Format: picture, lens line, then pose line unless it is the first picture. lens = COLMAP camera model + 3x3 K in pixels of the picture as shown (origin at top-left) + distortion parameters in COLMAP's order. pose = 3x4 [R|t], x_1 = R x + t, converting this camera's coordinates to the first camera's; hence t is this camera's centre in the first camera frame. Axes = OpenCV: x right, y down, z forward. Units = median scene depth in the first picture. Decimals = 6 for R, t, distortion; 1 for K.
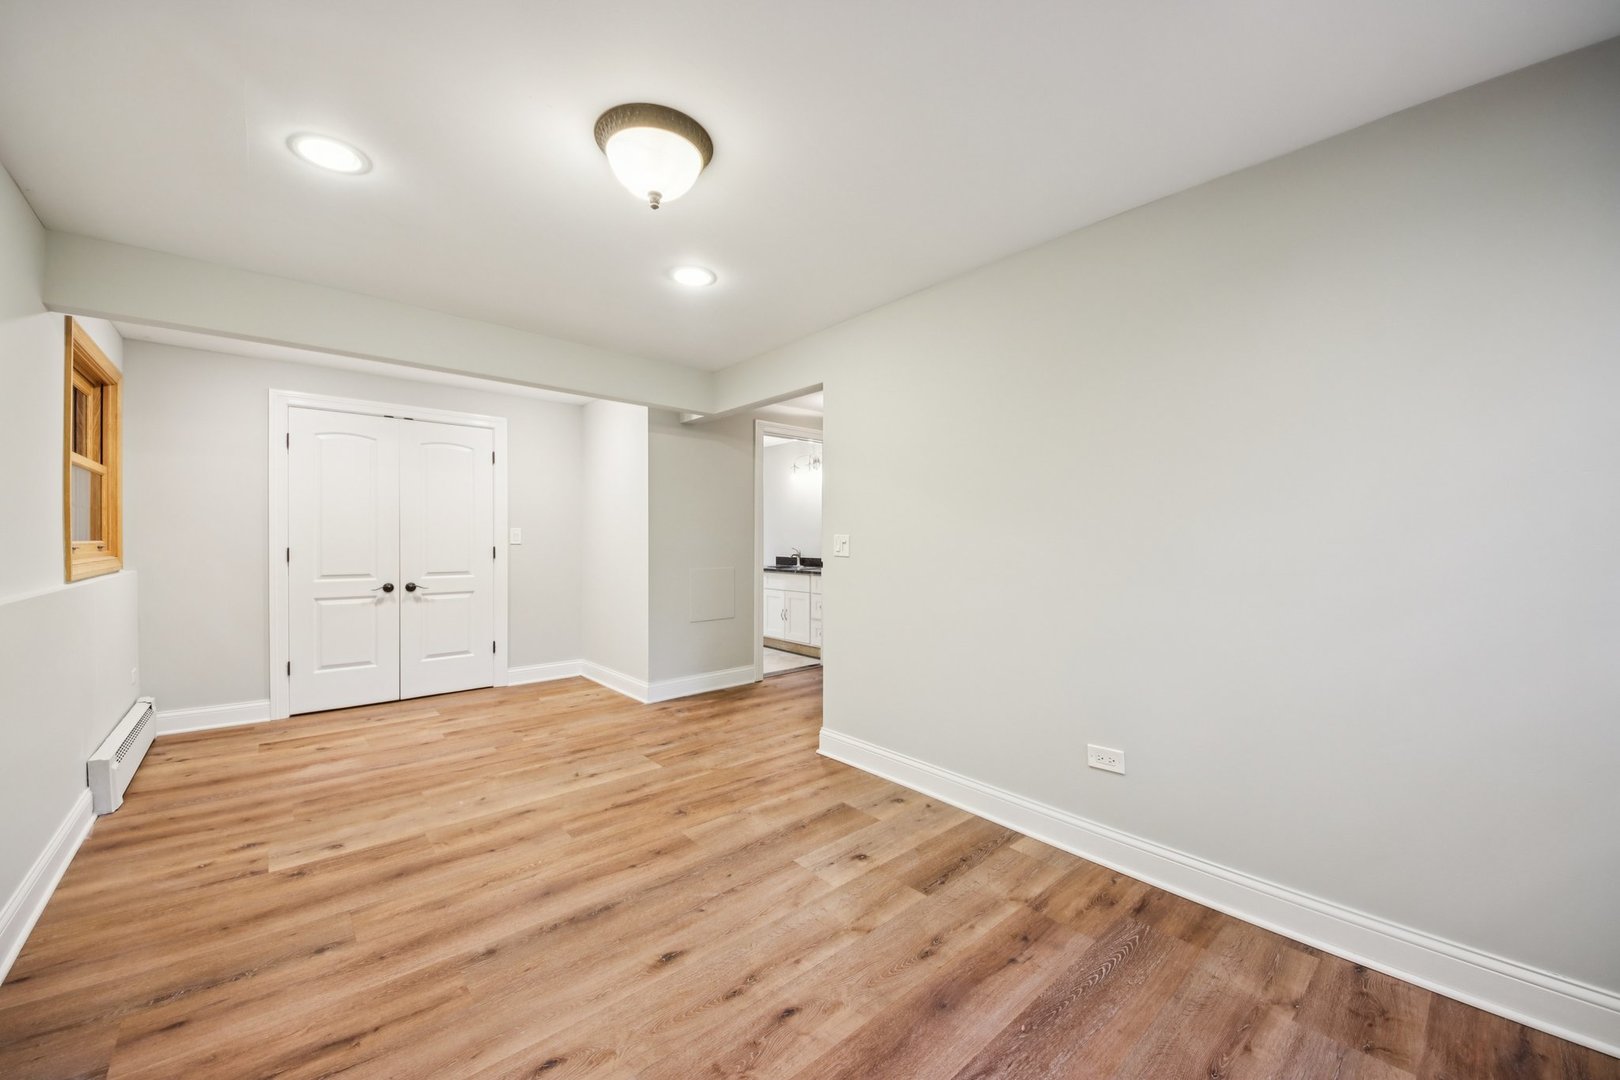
lens RADIAL K [[615.2, 0, 799.7], [0, 615.2, 541.5], [0, 0, 1]] dist [0.015959, -0.004522]
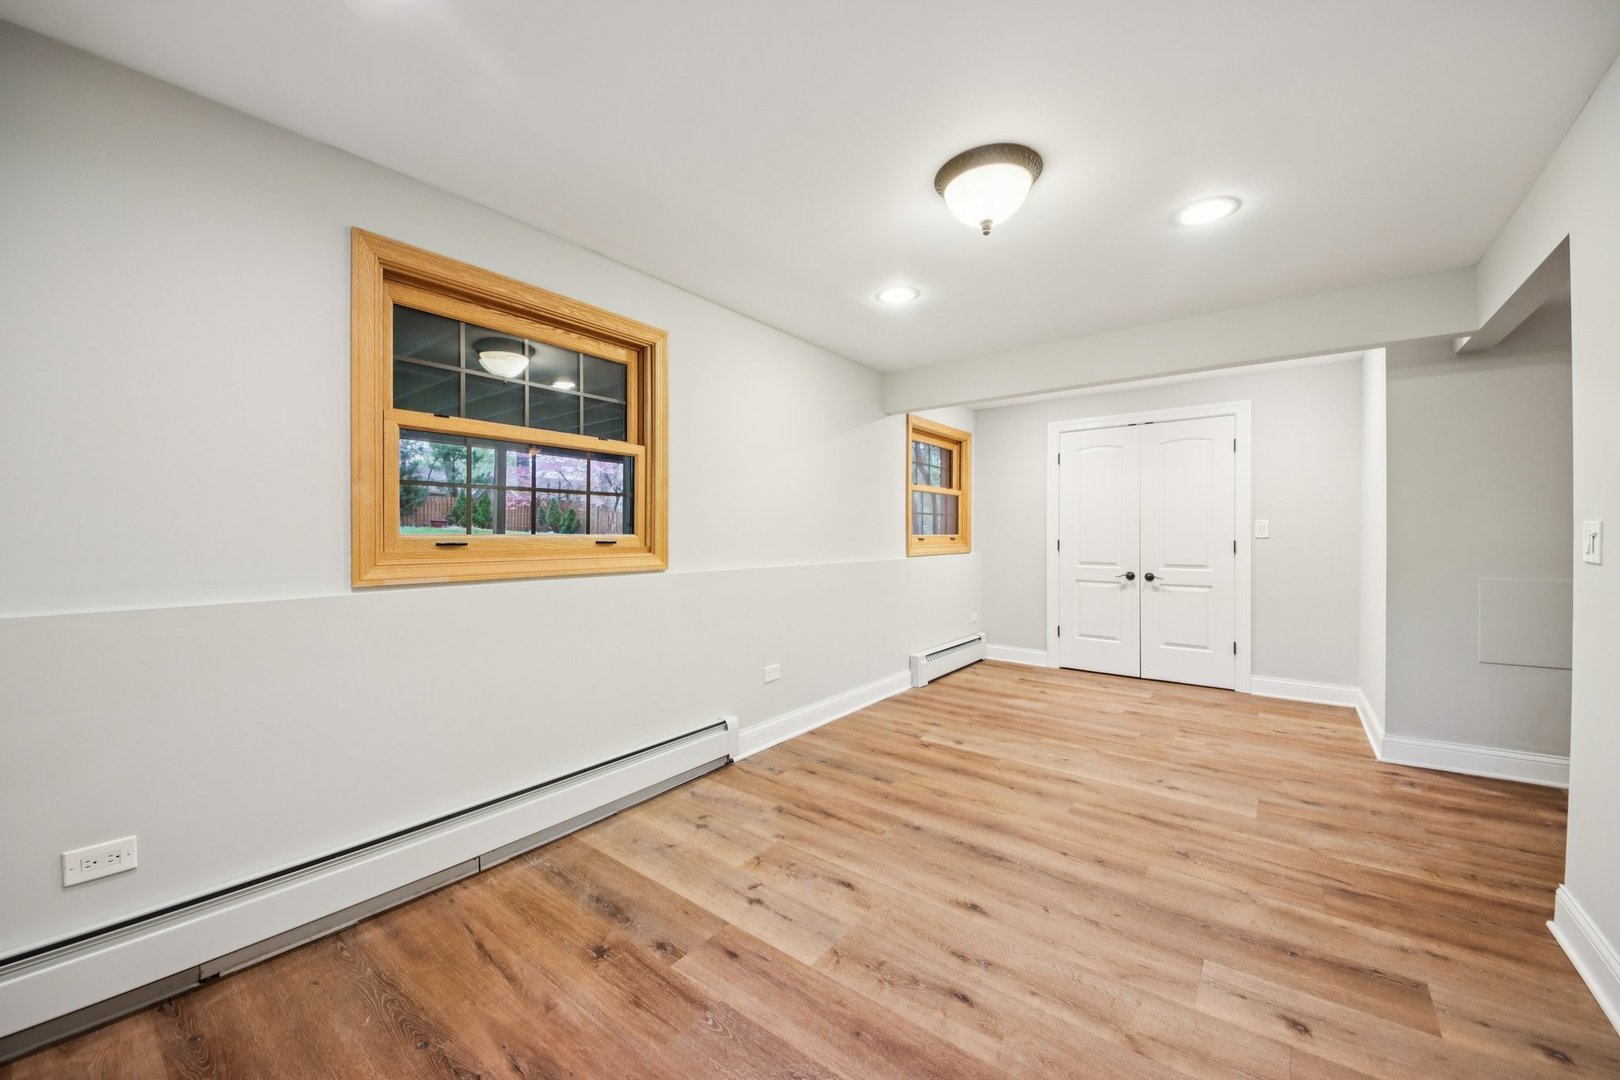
lens RADIAL K [[615.2, 0, 799.6], [0, 615.2, 530.9], [0, 0, 1]] dist [0.015959, -0.004522]
pose [[0.192429, -0.006741, -0.981288, 0.524384], [-0.002621, 0.999969, -0.007383, 0.004144], [0.981307, 0.003992, 0.192405, 0.305969]]
